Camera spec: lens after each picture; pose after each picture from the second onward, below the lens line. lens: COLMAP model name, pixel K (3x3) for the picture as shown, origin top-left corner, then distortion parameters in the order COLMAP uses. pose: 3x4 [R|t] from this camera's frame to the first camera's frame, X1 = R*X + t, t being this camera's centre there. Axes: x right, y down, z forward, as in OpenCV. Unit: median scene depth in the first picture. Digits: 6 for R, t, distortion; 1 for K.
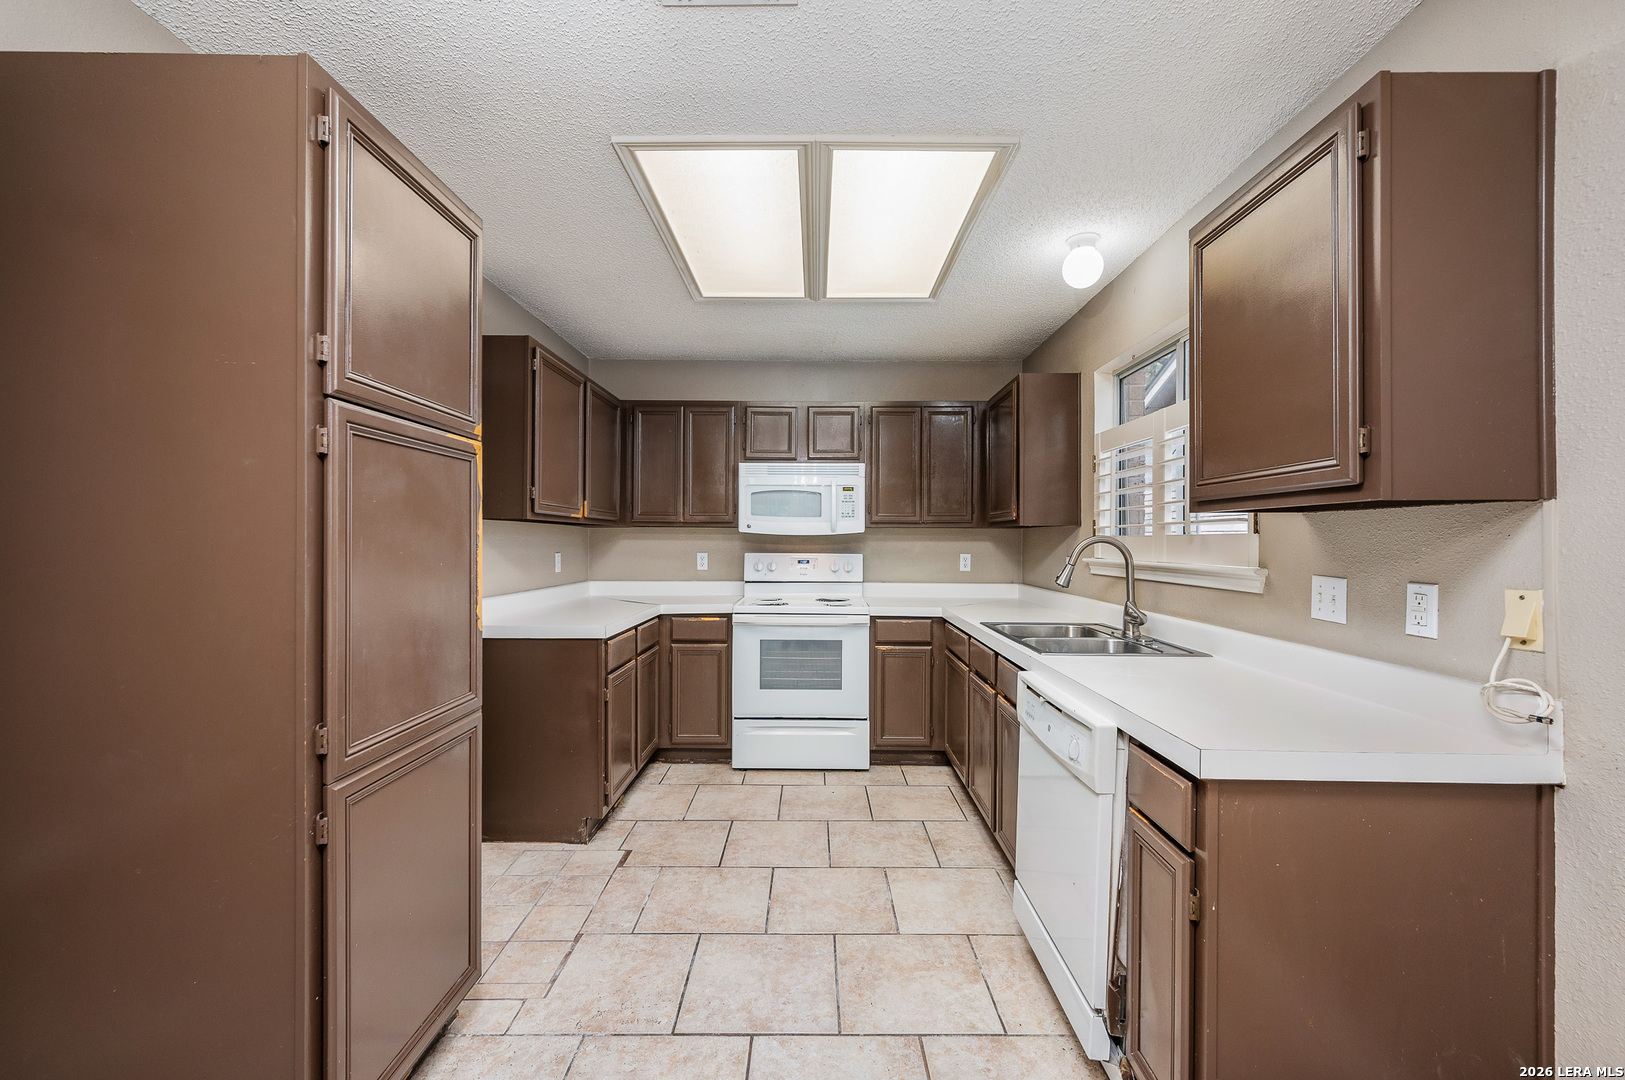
lens RADIAL K [[646.1, 0, 816.4], [0, 646.1, 536.6], [0, 0, 1]] dist [-0.000174, 0.000002]
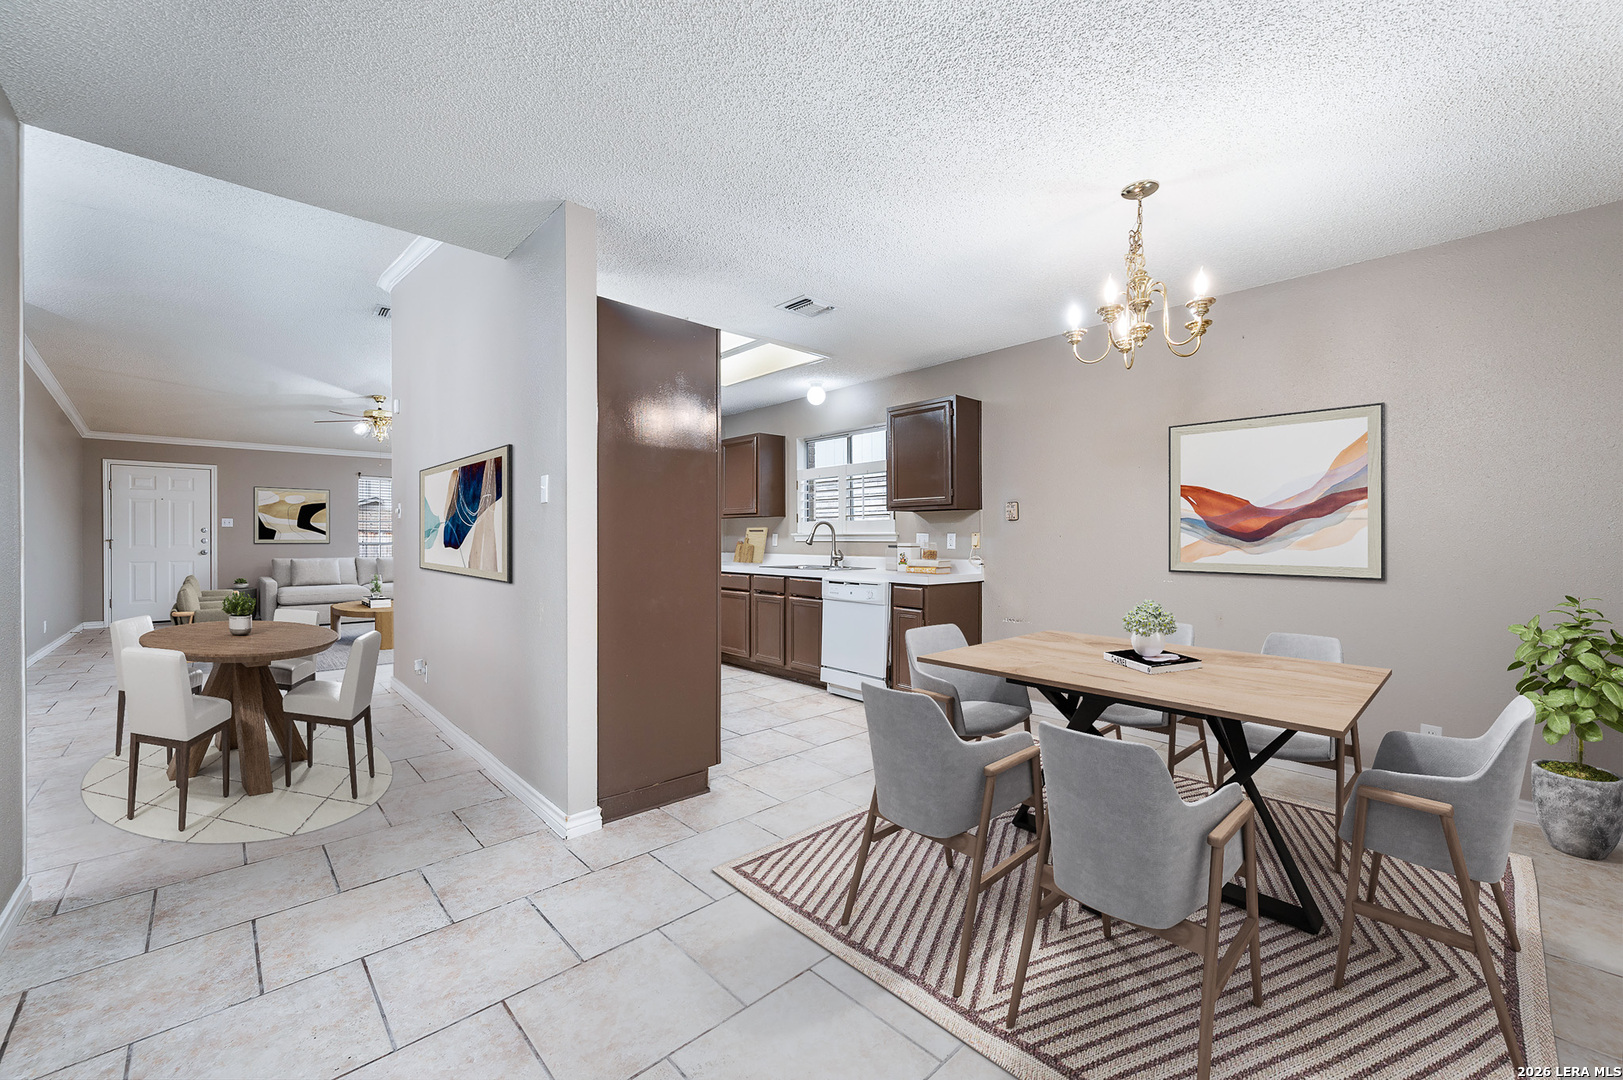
lens RADIAL K [[645.3, 0, 813.2], [0, 645.3, 538.4], [0, 0, 1]] dist [-0.000174, 0.000002]
pose [[0.735452, -0.004775, 0.677560, -1.491546], [-0.001689, 0.999959, 0.008881, 0.056357], [-0.677575, -0.007676, 0.735414, -0.787449]]
